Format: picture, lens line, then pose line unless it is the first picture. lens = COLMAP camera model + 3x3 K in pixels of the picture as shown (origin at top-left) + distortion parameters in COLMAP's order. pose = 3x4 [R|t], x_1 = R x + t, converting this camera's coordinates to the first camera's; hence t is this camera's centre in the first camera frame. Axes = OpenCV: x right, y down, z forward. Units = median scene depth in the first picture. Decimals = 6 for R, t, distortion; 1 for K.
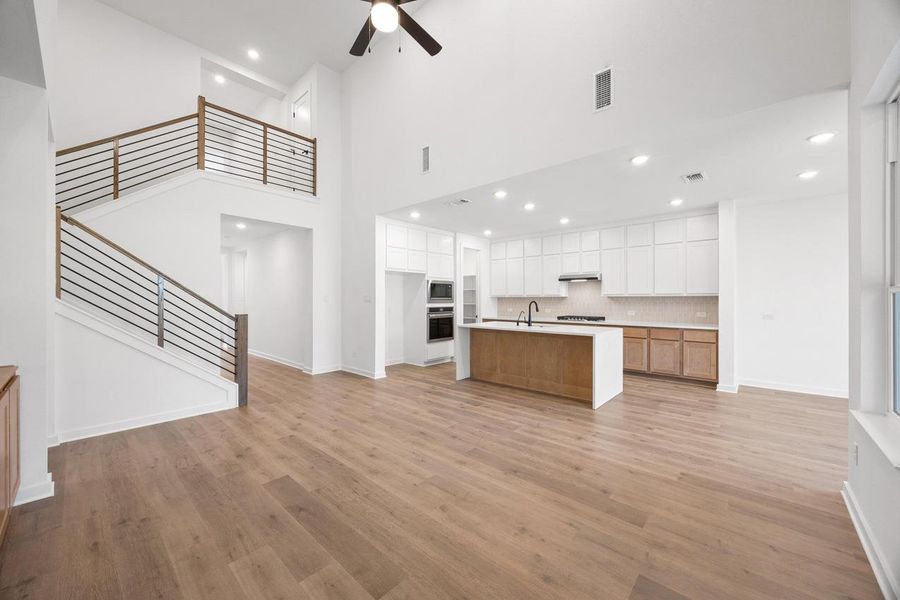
lens RADIAL K [[341.4, 0, 447.2], [0, 341.4, 299.1], [0, 0, 1]] dist [-0.000936, -0.000054]
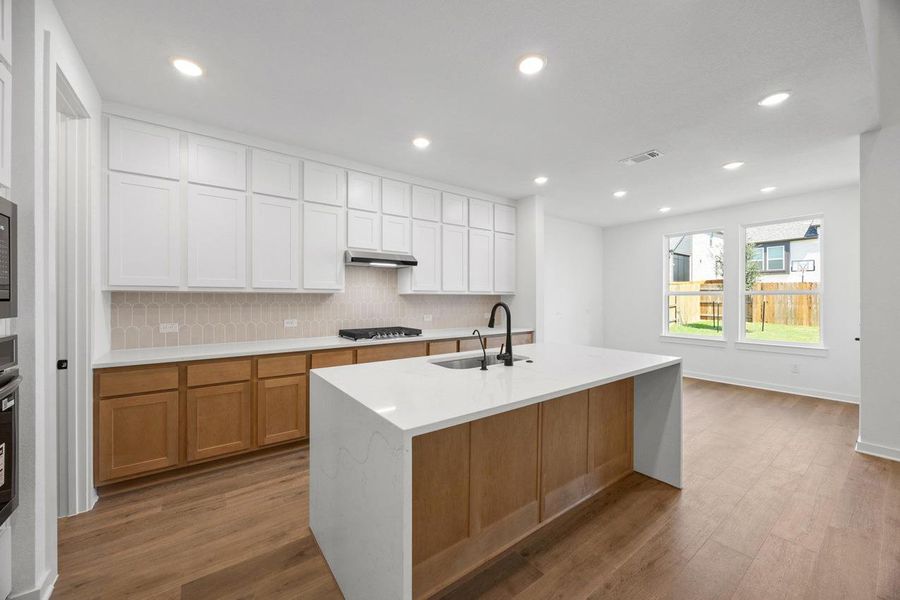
lens RADIAL K [[341.4, 0, 447.2], [0, 341.4, 299.1], [0, 0, 1]] dist [-0.000936, -0.000054]
pose [[0.192555, -0.001107, 0.981286, -0.218150], [-0.001190, 0.999998, 0.001362, 0.001092], [-0.981285, -0.001430, 0.192554, 1.314241]]
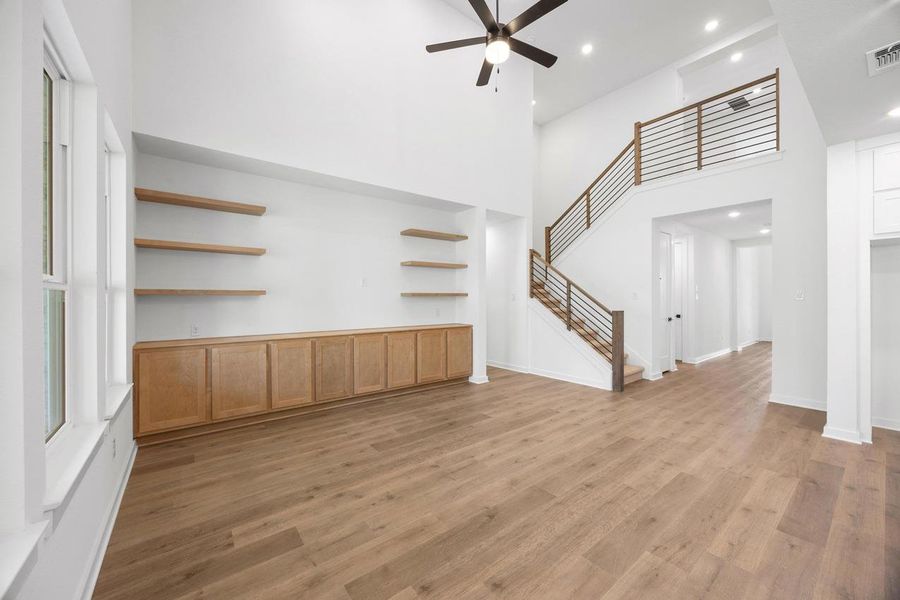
lens RADIAL K [[341.4, 0, 447.2], [0, 341.4, 299.1], [0, 0, 1]] dist [-0.000936, -0.000054]
pose [[-0.171698, 0.002972, -0.985145, 0.650116], [0.004059, 0.999989, 0.002310, 0.001481], [0.985141, -0.003602, -0.171708, 0.681572]]
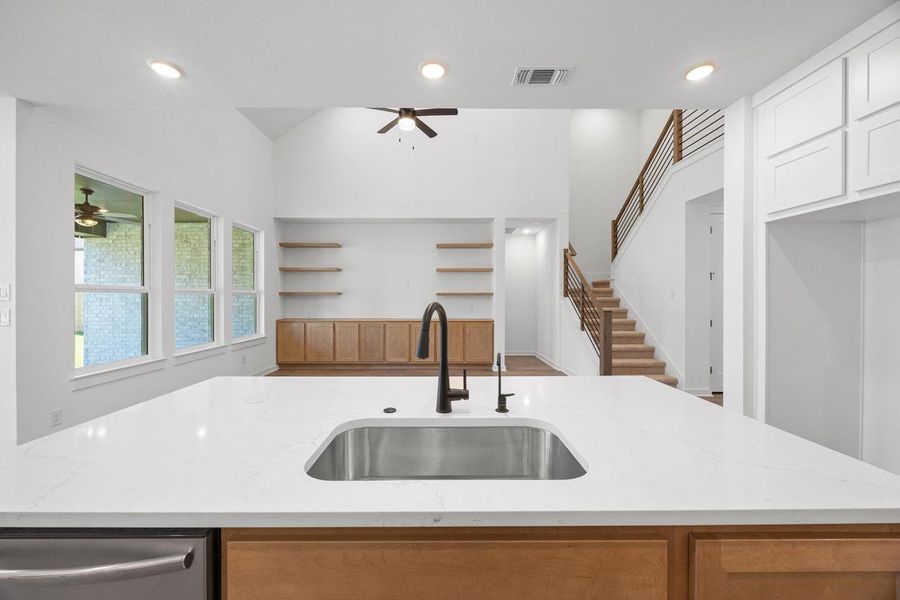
lens RADIAL K [[341.4, 0, 447.2], [0, 341.4, 299.1], [0, 0, 1]] dist [-0.000936, -0.000054]
pose [[-0.732136, 0.004471, -0.681144, 0.523669], [0.001444, 0.999986, 0.005011, 0.002627], [0.681157, 0.002685, -0.732132, 1.547309]]
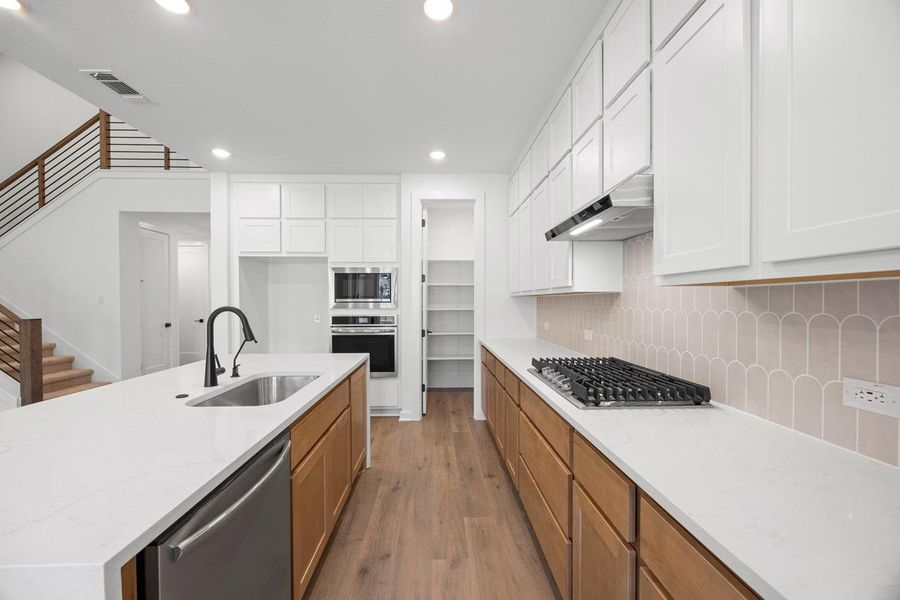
lens RADIAL K [[341.4, 0, 447.2], [0, 341.4, 299.1], [0, 0, 1]] dist [-0.000936, -0.000054]
pose [[0.702270, -0.004597, -0.711896, 0.818132], [0.000637, 0.999983, -0.005830, 0.000763], [0.711910, 0.003641, 0.702261, 1.234531]]
